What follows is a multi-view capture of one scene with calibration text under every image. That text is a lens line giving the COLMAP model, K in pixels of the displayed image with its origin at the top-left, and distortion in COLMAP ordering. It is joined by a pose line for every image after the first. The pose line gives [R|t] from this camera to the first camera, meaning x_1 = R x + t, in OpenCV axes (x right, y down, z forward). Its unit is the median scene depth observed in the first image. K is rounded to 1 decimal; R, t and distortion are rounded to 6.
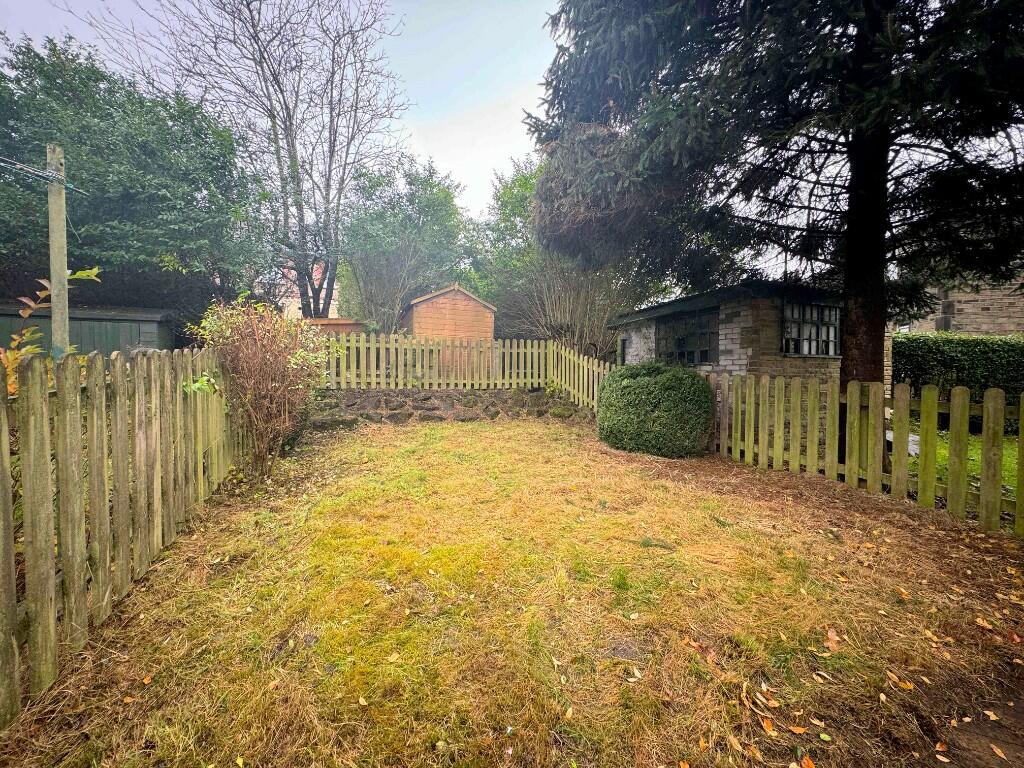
lens RADIAL K [[407.9, 0, 514.1], [0, 407.9, 381.4], [0, 0, 1]] dist [-0.004095, 0.000051]
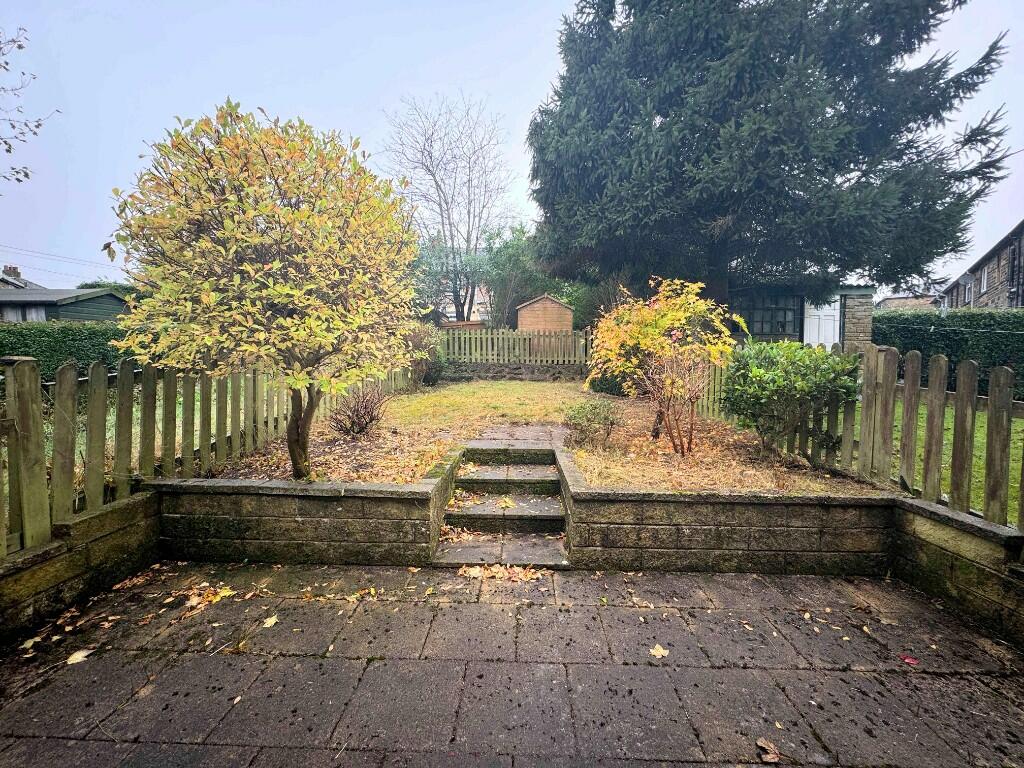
lens RADIAL K [[407.9, 0, 510.1], [0, 407.9, 378.1], [0, 0, 1]] dist [-0.004095, 0.000051]
pose [[0.909897, 0.011119, -0.414684, 0.417487], [-0.007874, 0.999924, 0.009533, 0.064386], [0.414759, -0.005409, 0.909915, -0.469556]]
